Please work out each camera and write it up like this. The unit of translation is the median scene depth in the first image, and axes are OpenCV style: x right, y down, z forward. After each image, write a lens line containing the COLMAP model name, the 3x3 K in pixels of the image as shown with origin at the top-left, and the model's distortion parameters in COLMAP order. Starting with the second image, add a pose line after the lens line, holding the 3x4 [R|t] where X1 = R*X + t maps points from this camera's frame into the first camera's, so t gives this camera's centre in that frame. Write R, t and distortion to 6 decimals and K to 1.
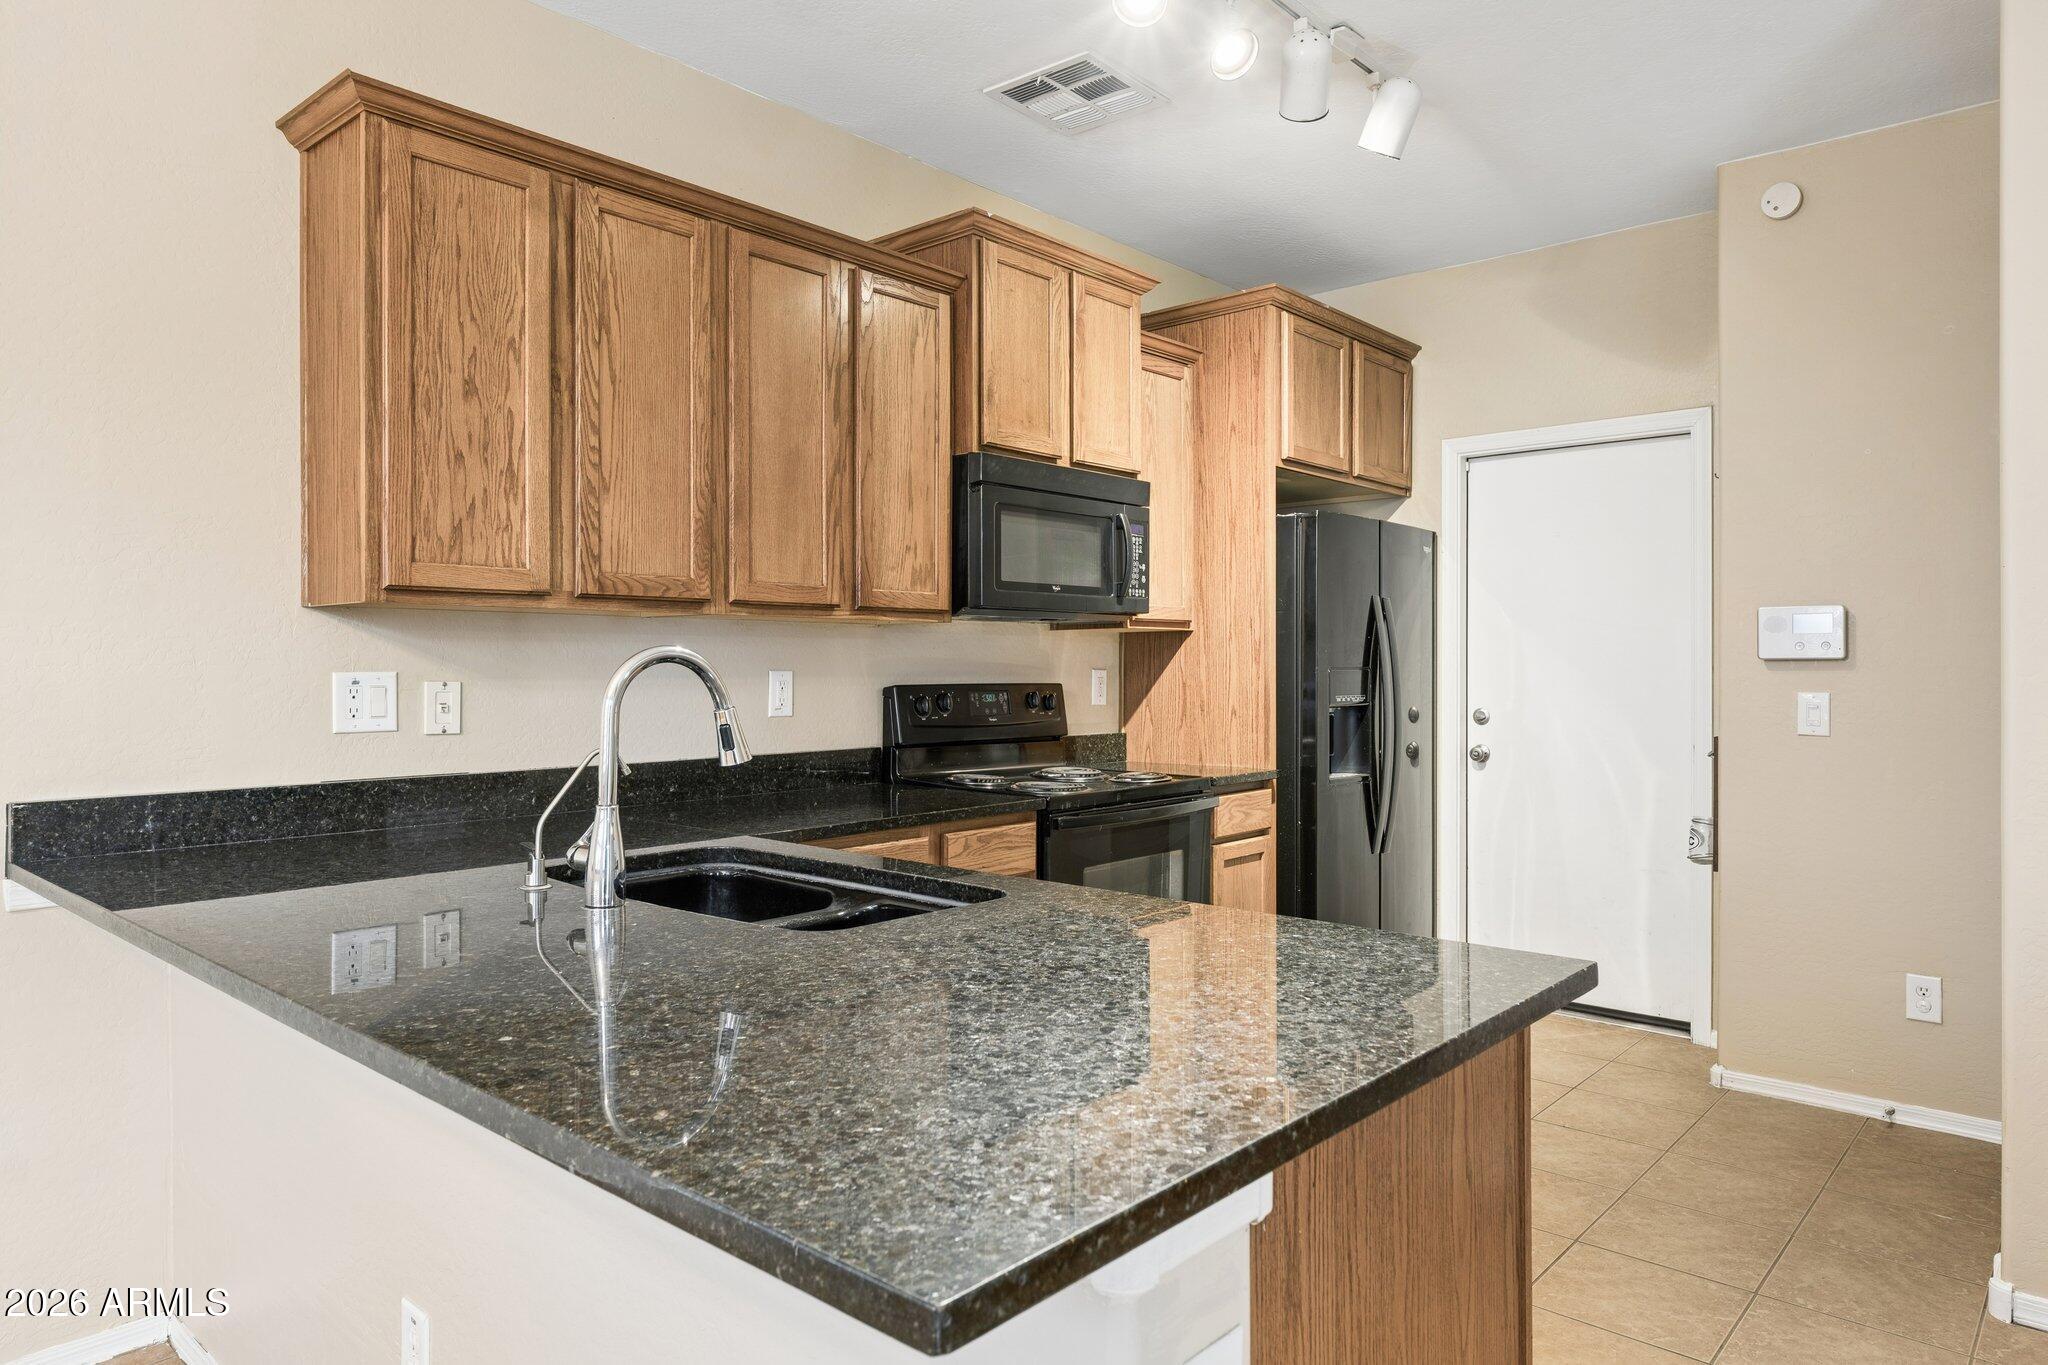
lens RADIAL K [[1283.3, 0, 1019.5], [0, 1283.3, 669.6], [0, 0, 1]] dist [0.001713, 0.000541]
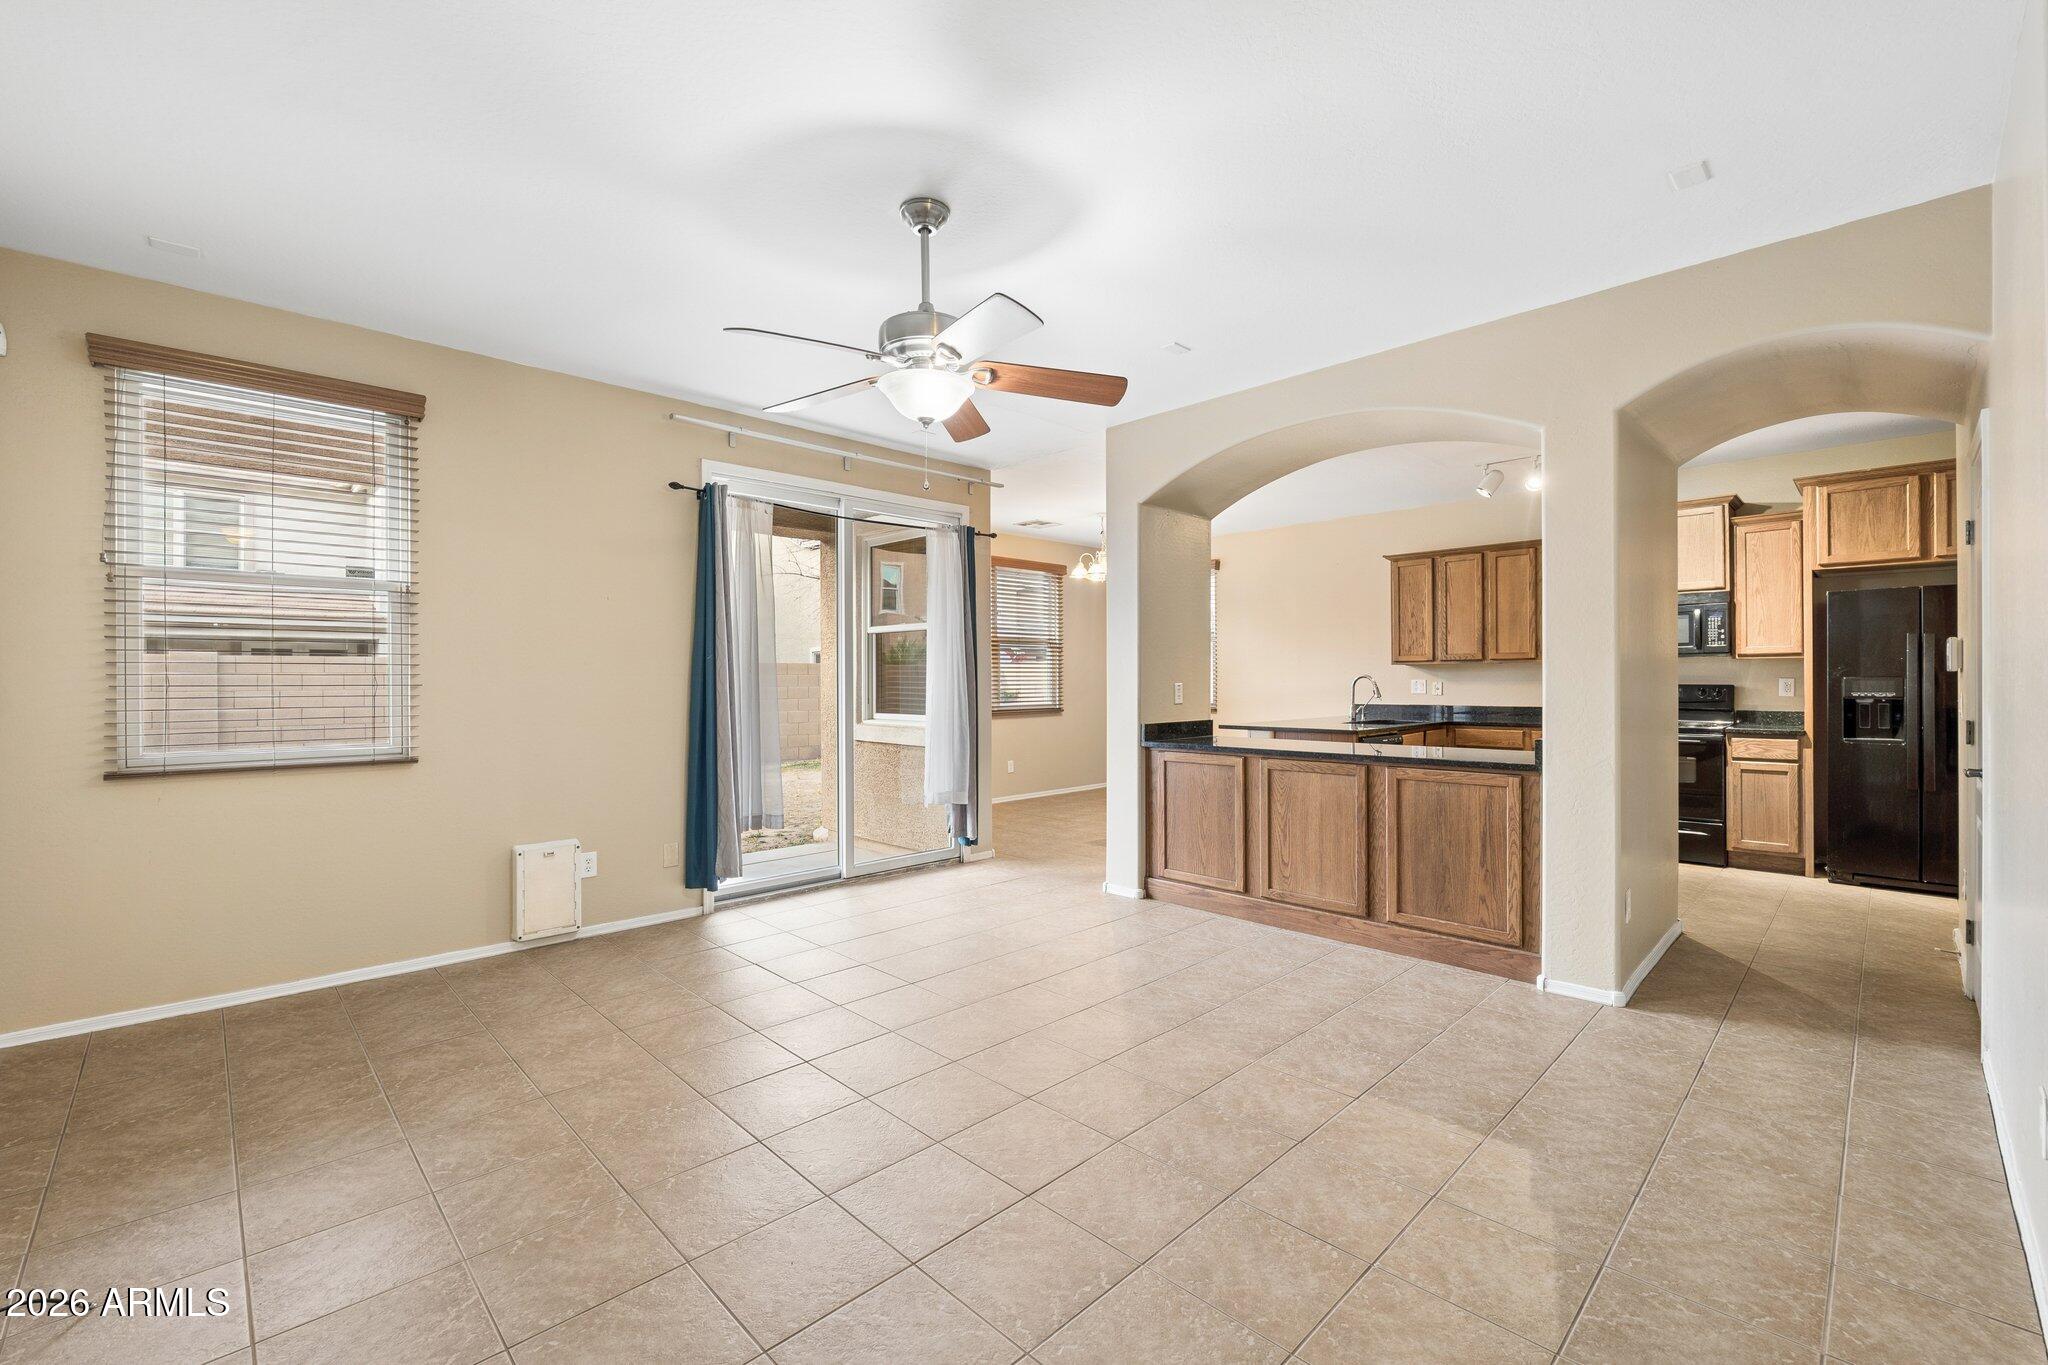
lens RADIAL K [[850.1, 0, 1024.0], [0, 850.1, 682.5], [0, 0, 1]] dist [-0.009277, -0.000140]
pose [[-0.074234, 0.006076, -0.997222, 1.710352], [0.004828, 0.999972, 0.005733, -0.007185], [0.997229, -0.004389, -0.074261, -0.070201]]
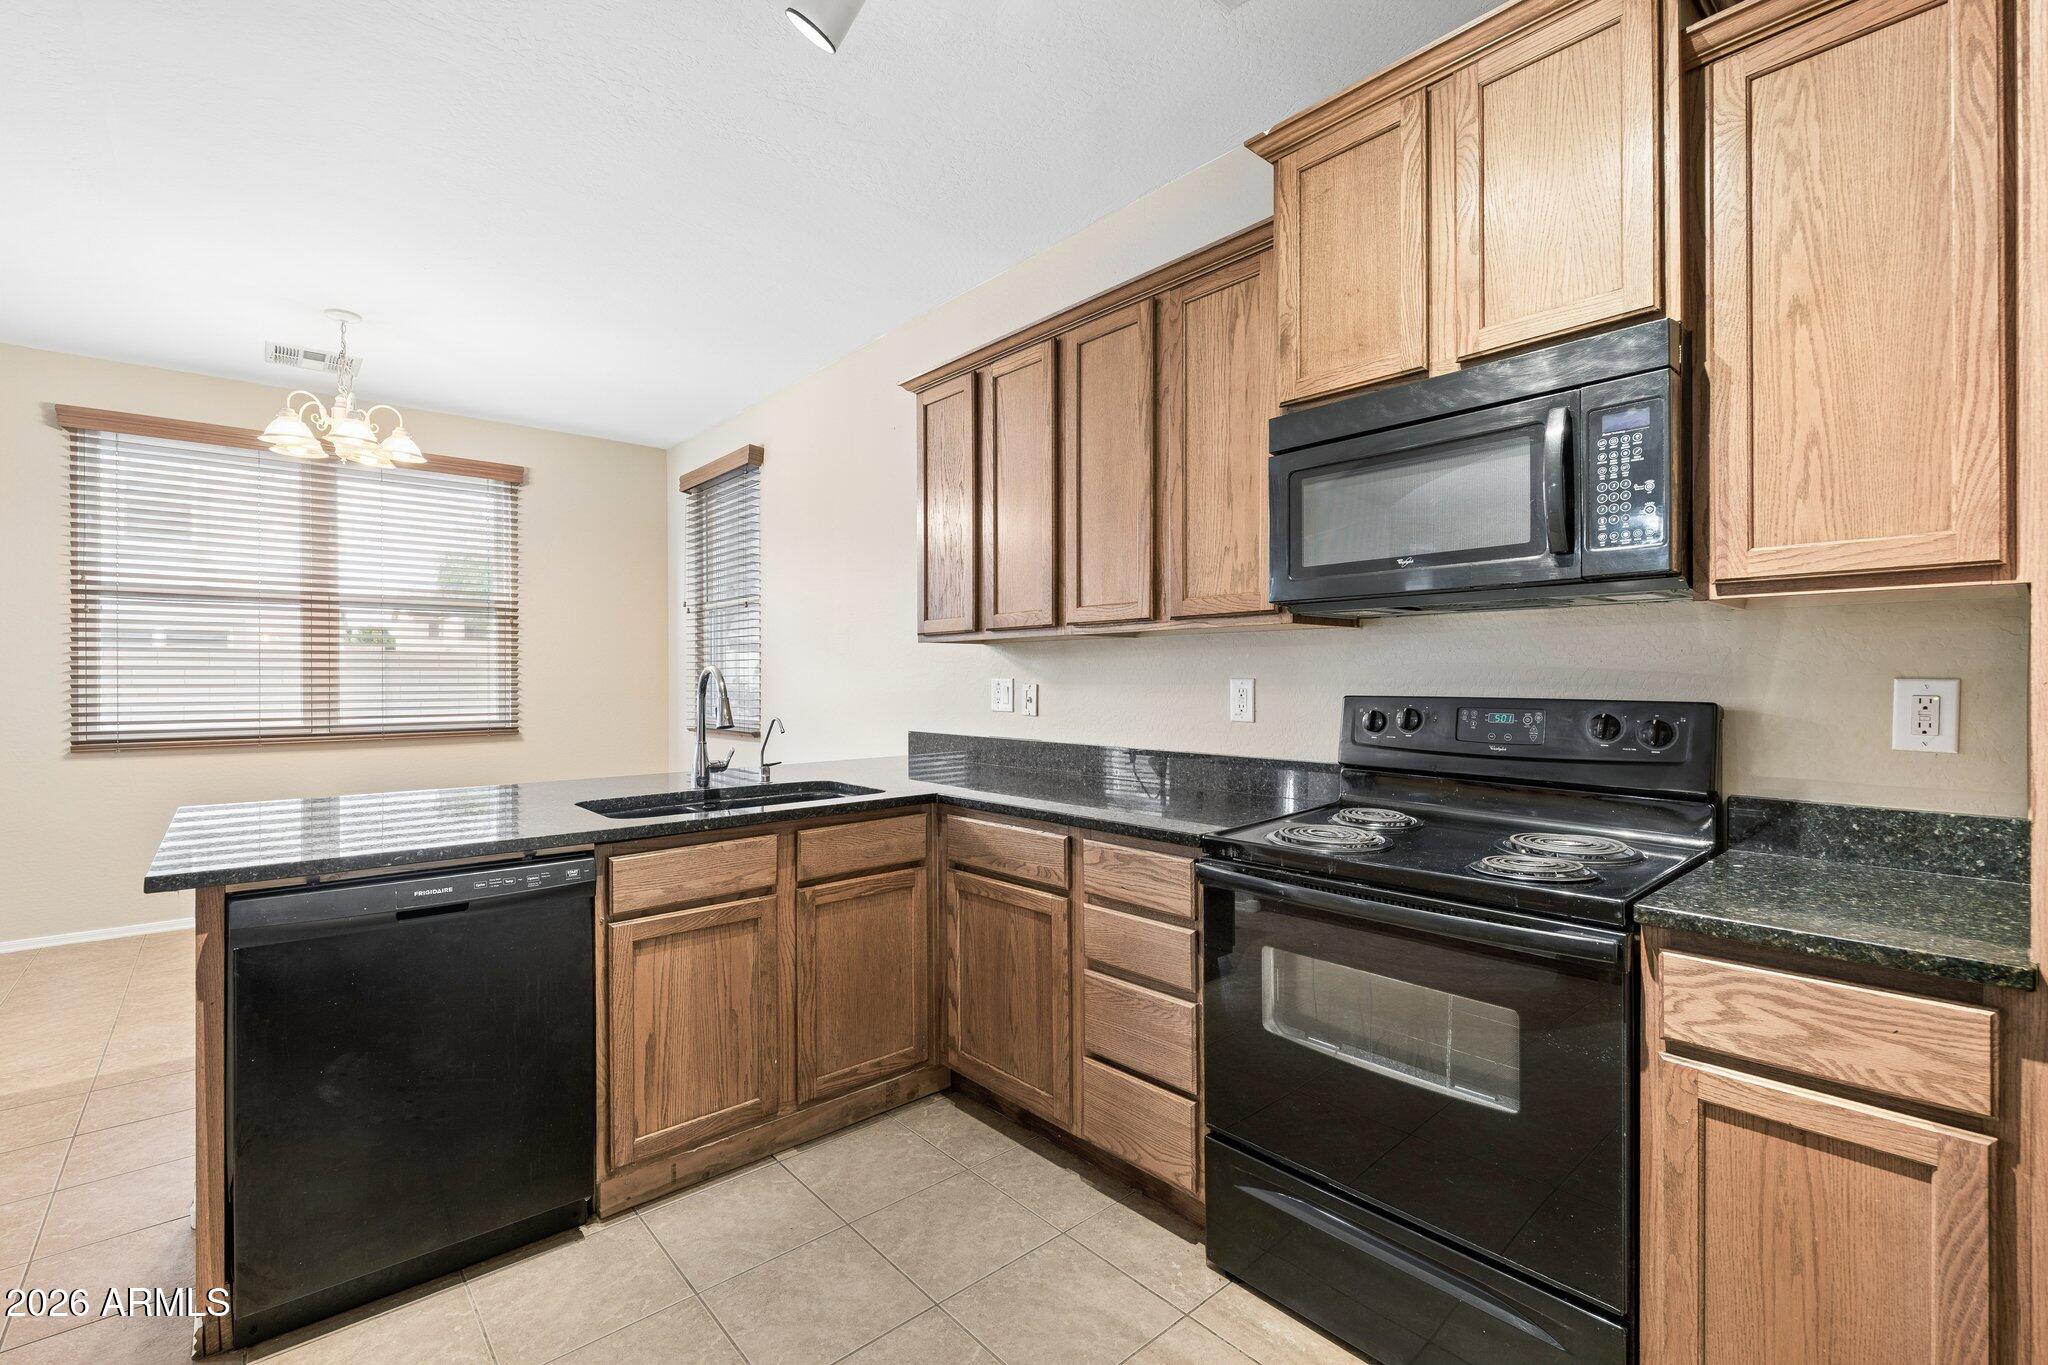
lens RADIAL K [[890.8, 0, 1024.9], [0, 890.8, 679.5], [0, 0, 1]] dist [-0.002661, -0.000481]
pose [[-0.122236, 0.004781, -0.992490, 0.526758], [-0.001637, 0.999986, 0.005019, -0.001667], [0.992500, 0.002238, -0.122227, 0.843477]]
